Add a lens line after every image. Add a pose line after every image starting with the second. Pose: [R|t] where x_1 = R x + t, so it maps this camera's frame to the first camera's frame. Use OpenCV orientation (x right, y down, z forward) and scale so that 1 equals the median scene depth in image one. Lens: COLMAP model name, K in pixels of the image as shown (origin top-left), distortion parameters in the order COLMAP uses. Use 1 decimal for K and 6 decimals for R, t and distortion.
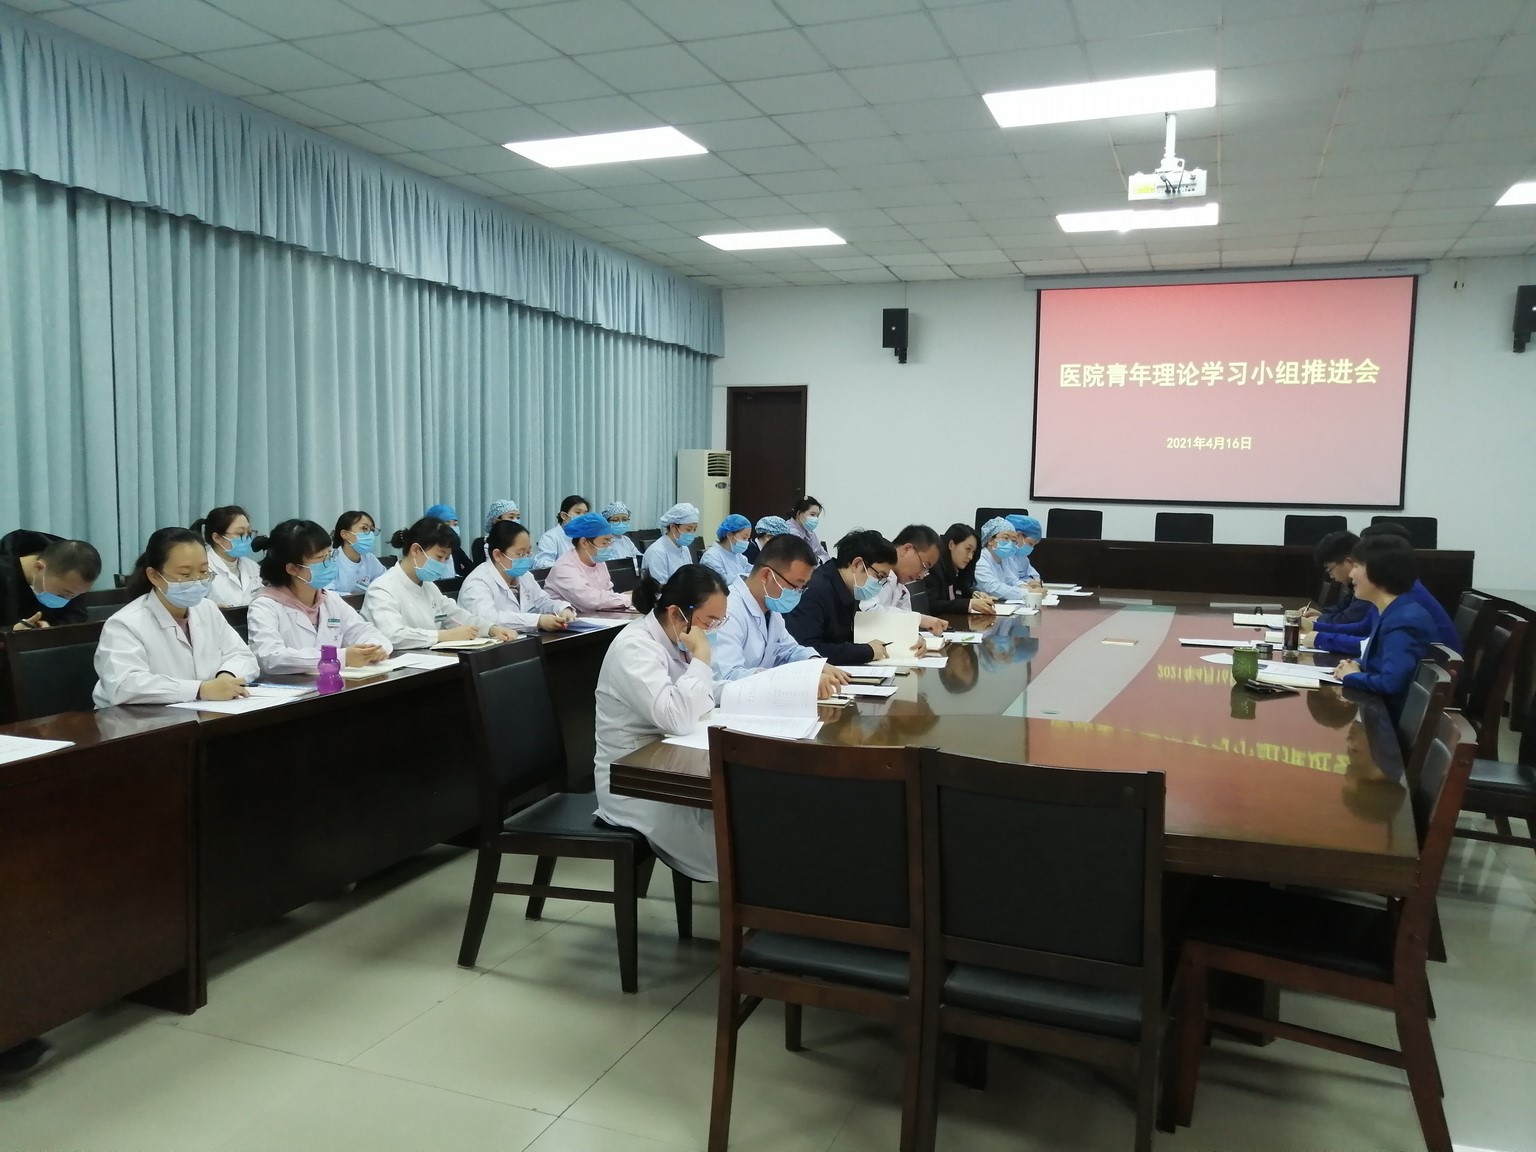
lens RADIAL K [[1209.9, 0, 766.8], [0, 1209.9, 560.9], [0, 0, 1]] dist [-0.013651, 0.072948]
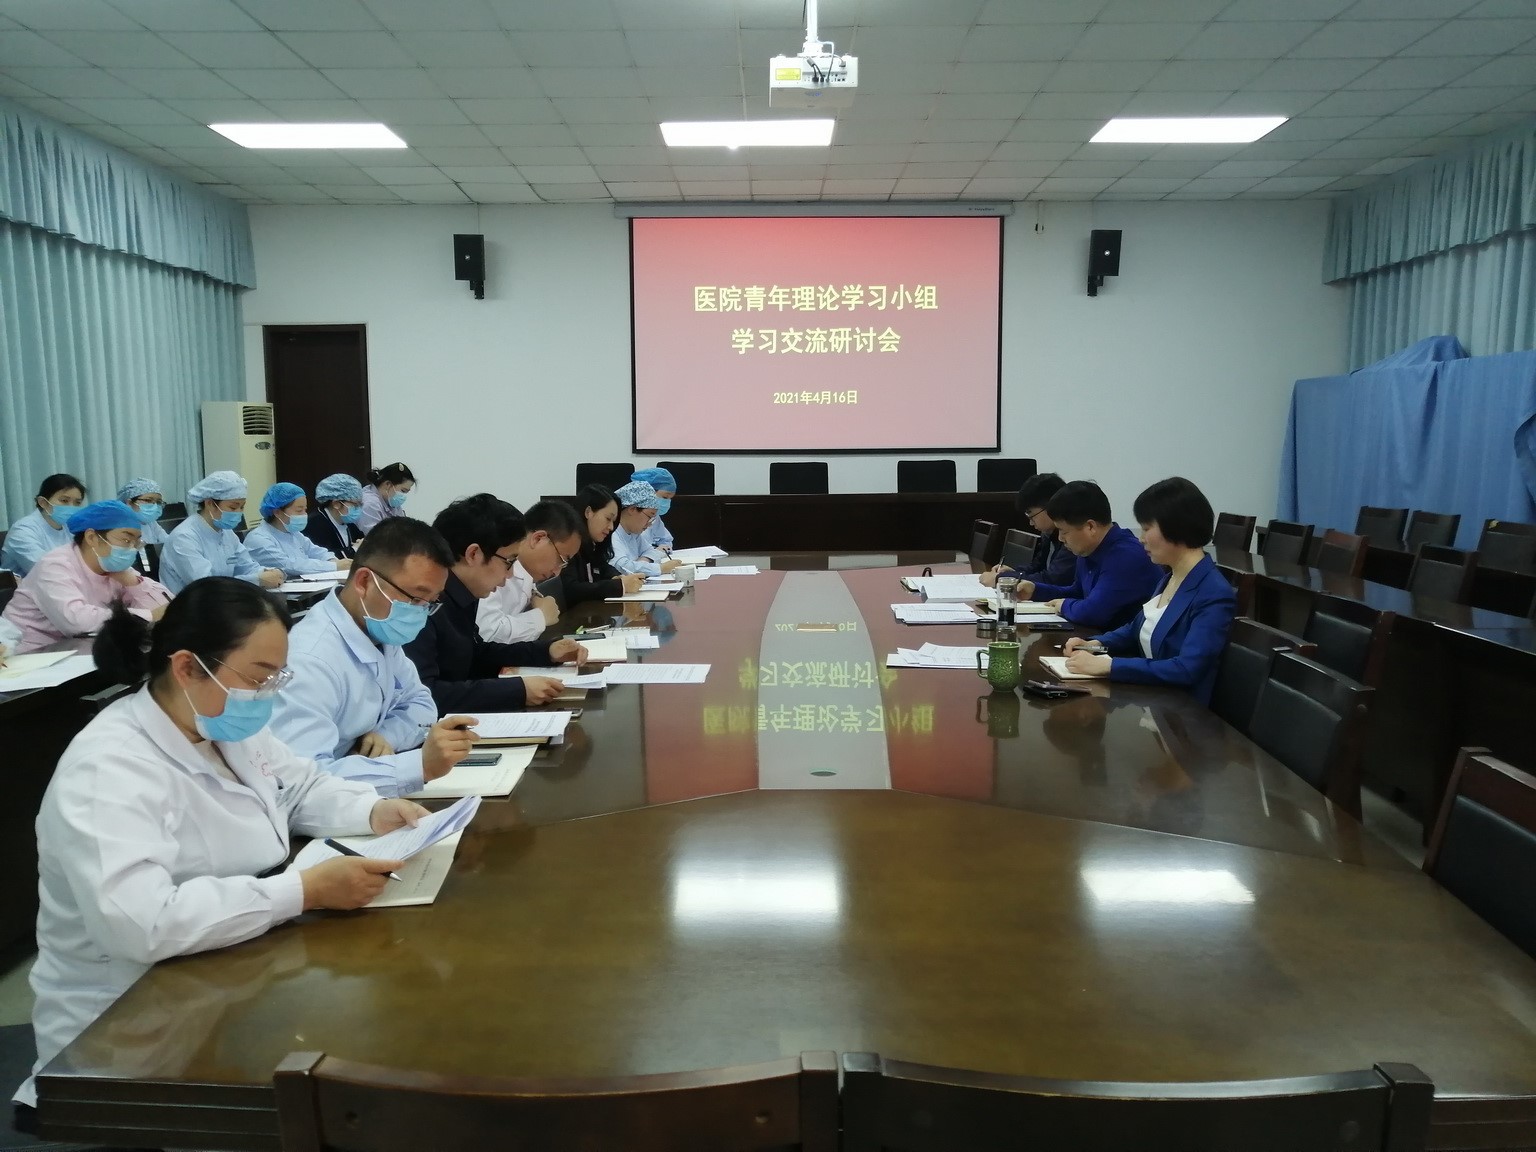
lens RADIAL K [[1209.9, 0, 766.8], [0, 1209.9, 560.9], [0, 0, 1]] dist [-0.013651, 0.072948]
pose [[0.936941, -0.059115, 0.344453, -0.005500], [0.046211, 0.997892, 0.045559, -0.007091], [-0.346420, -0.026769, 0.937698, 0.129797]]
